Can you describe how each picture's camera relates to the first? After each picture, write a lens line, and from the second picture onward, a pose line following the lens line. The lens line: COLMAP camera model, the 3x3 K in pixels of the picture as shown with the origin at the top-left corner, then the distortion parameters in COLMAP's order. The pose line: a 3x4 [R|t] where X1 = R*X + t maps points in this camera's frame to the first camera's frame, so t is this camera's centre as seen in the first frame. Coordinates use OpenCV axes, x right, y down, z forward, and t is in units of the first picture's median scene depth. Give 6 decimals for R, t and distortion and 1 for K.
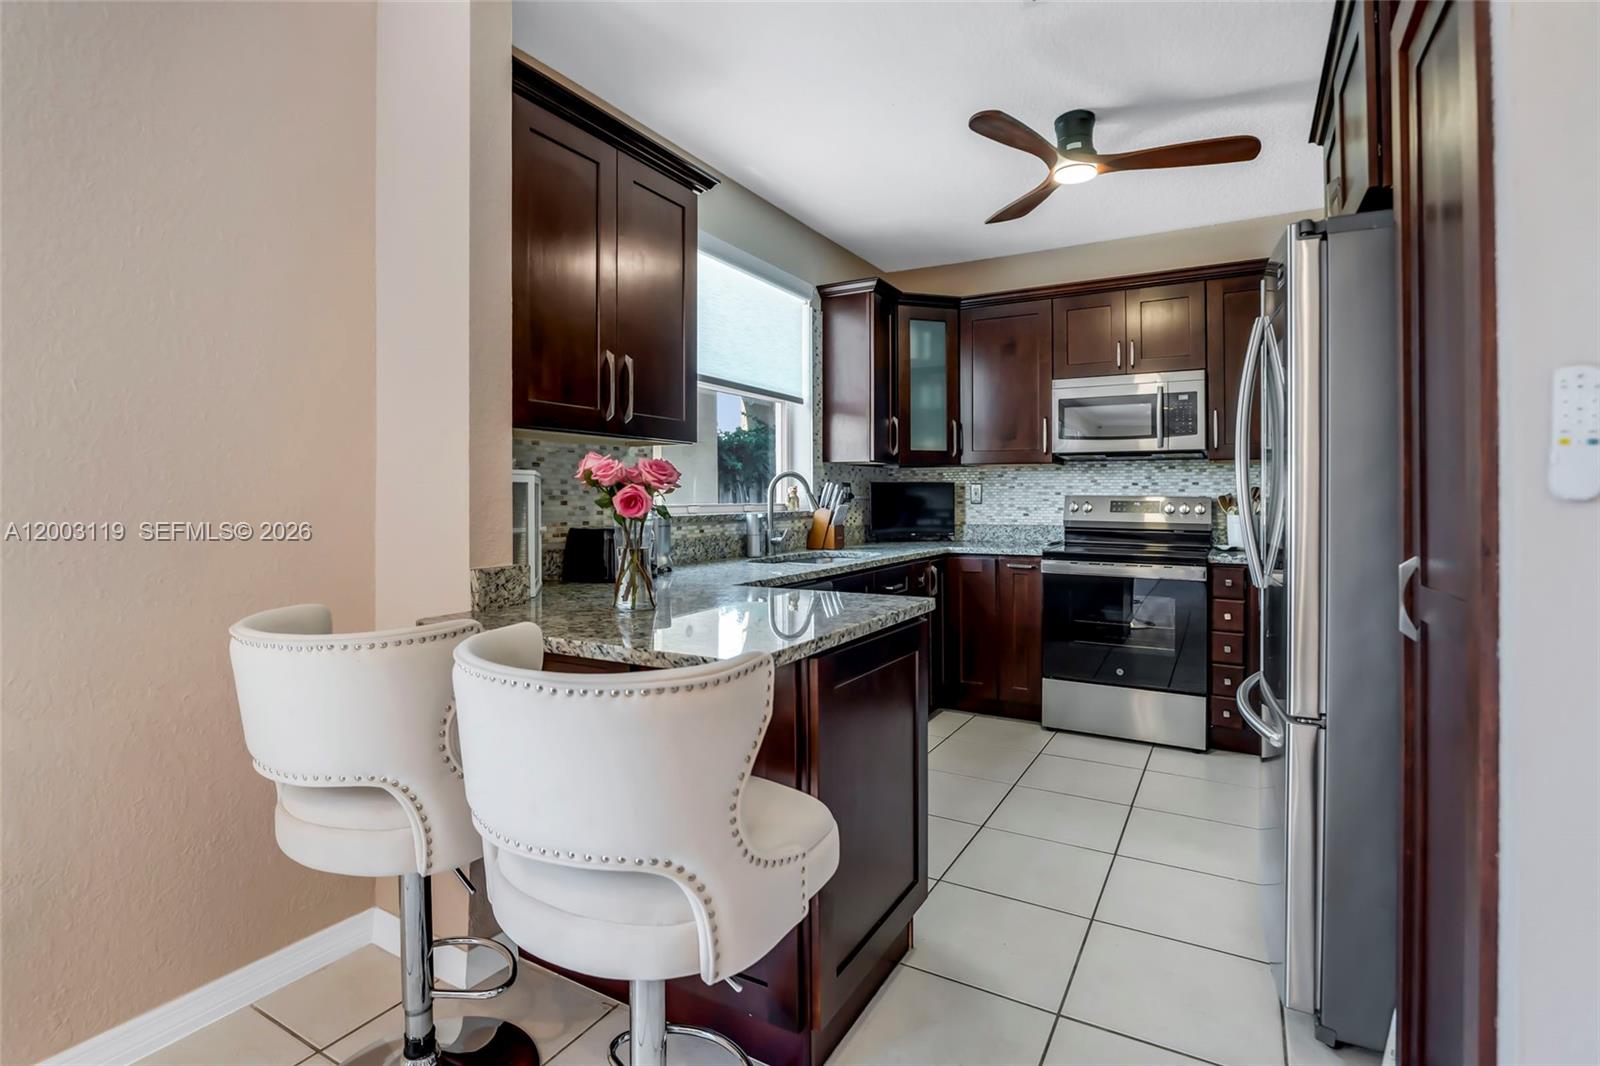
lens RADIAL K [[757.9, 0, 843.6], [0, 757.9, 480.4], [0, 0, 1]] dist [-0.013610, 0.000016]
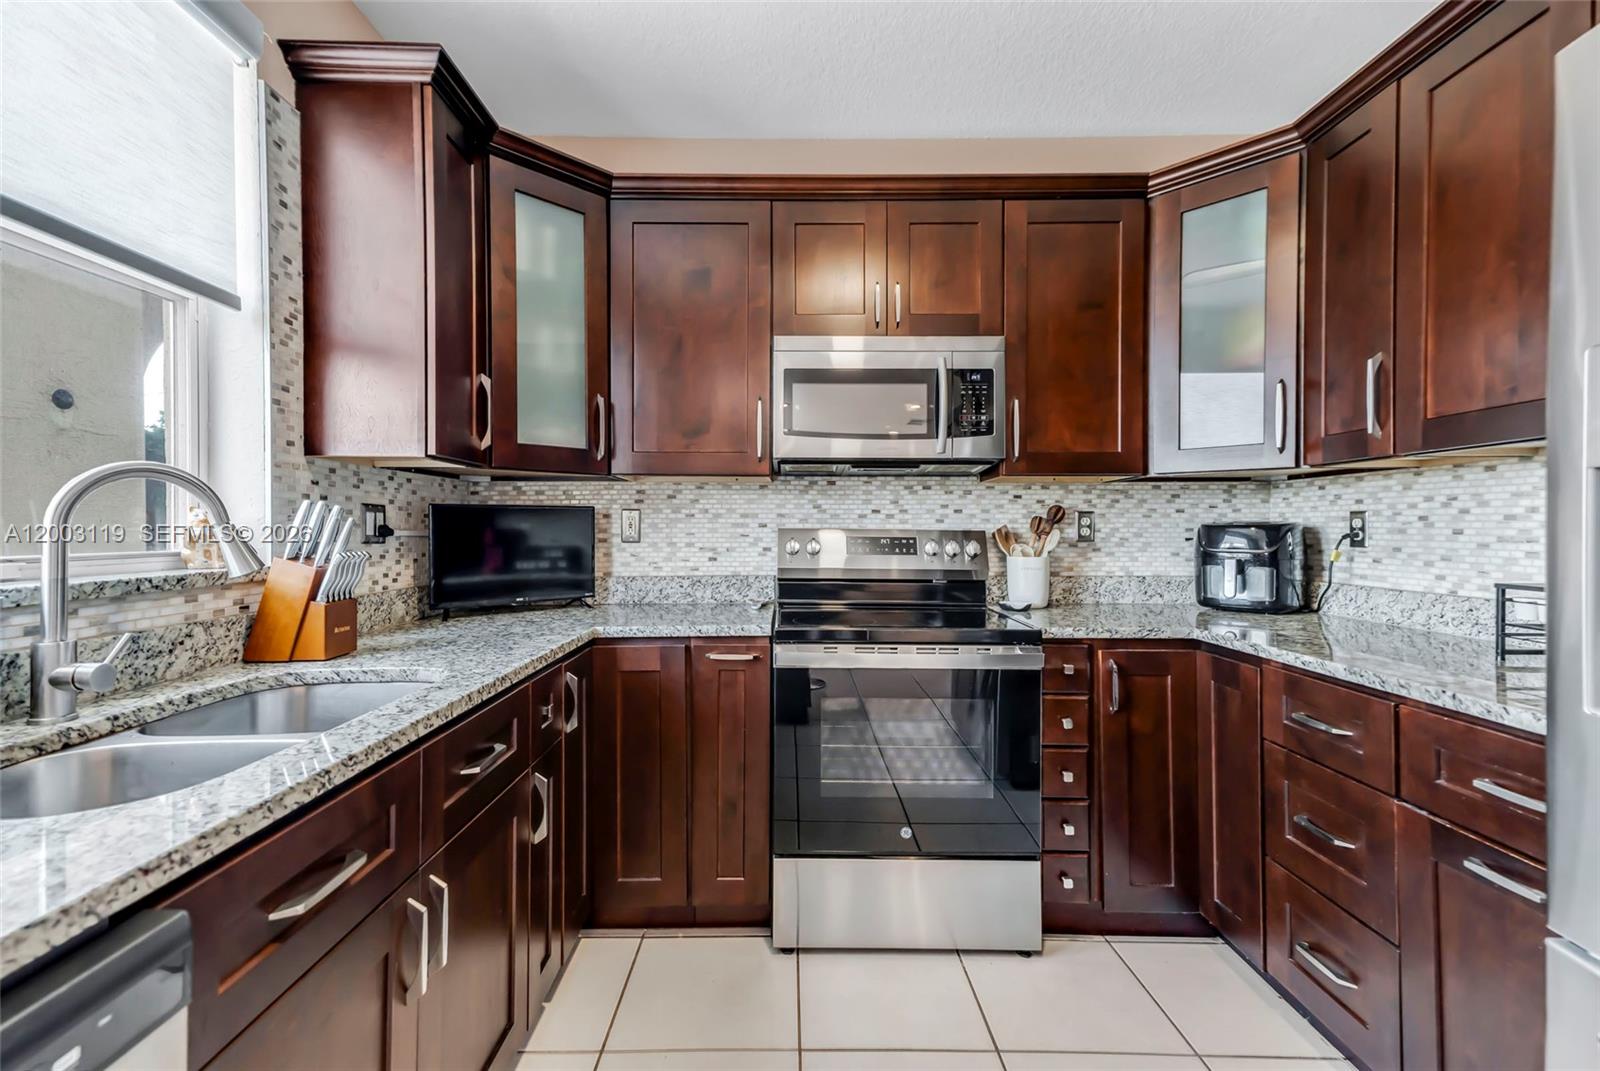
lens RADIAL K [[735.5, 0, 805.5], [0, 735.5, 521.9], [0, 0, 1]] dist [0.043008, -0.000256]
pose [[0.885443, 0.001804, 0.464744, 0.028306], [-0.008470, 0.999889, 0.012255, 0.006998], [-0.464670, -0.014788, 0.885360, 0.476038]]
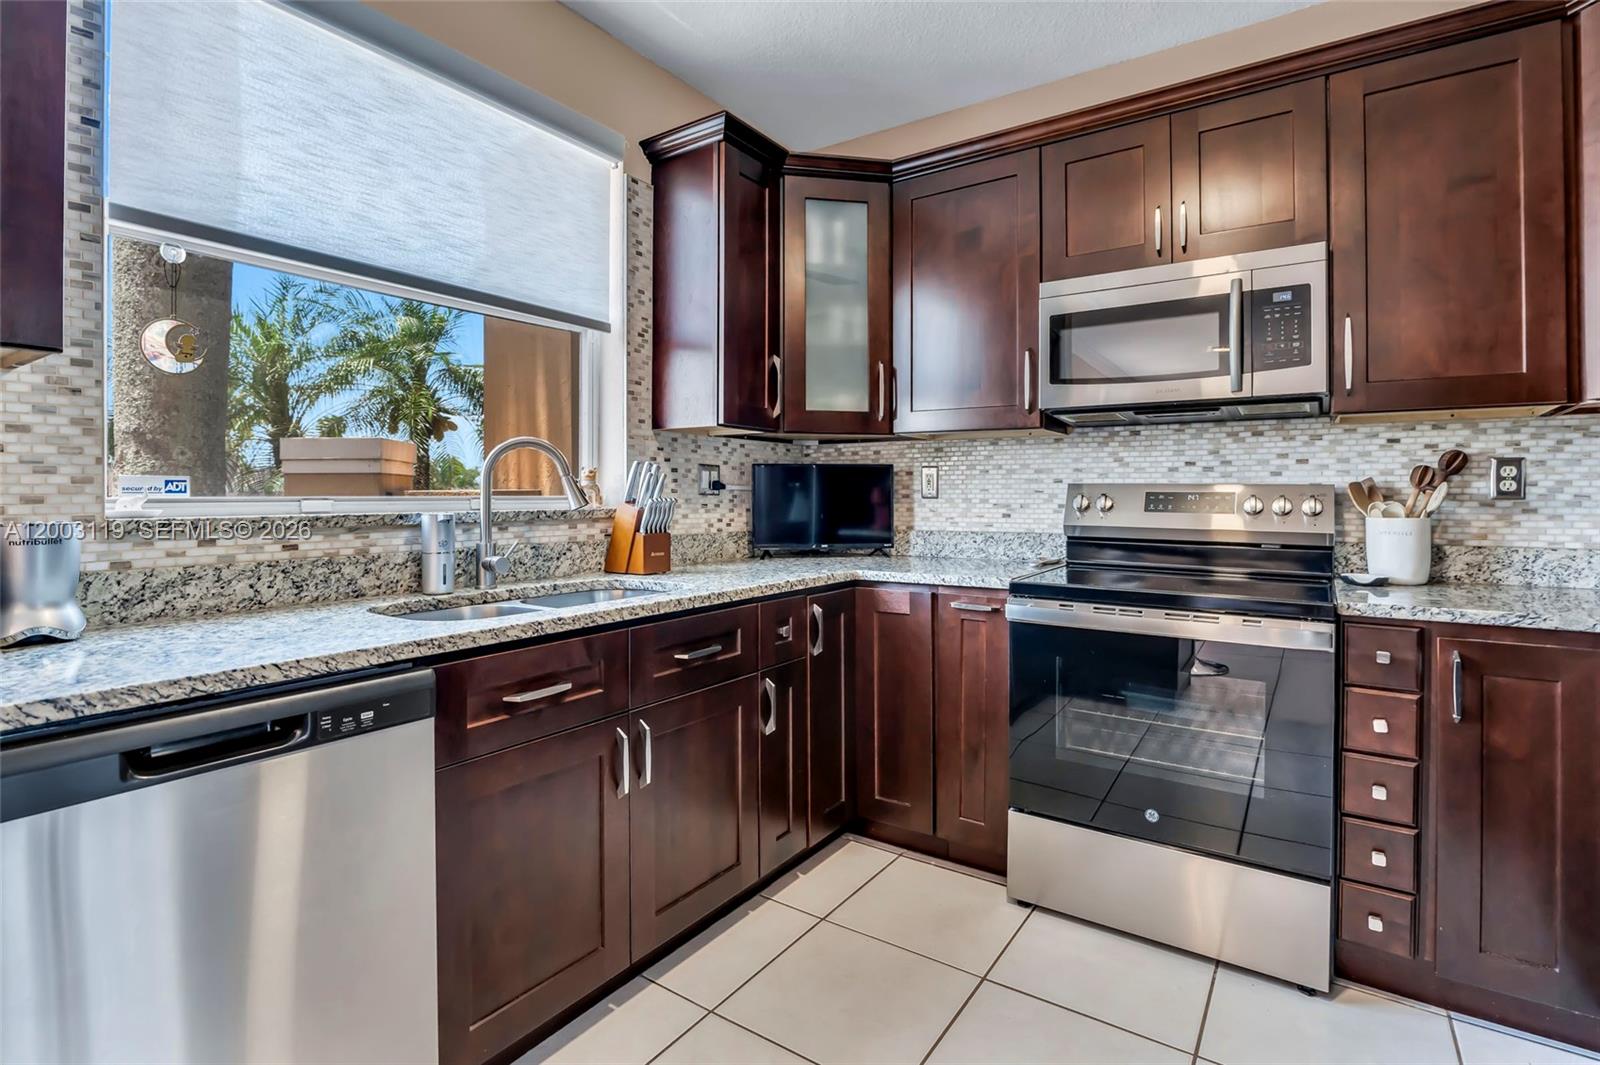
lens RADIAL K [[773.2, 0, 793.1], [0, 773.2, 487.3], [0, 0, 1]] dist [-0.018423, 0.000201]
pose [[0.991828, -0.001751, -0.127568, 0.166138], [0.003350, 0.999919, 0.012318, 0.015543], [0.127536, -0.012644, 0.991753, 0.393942]]
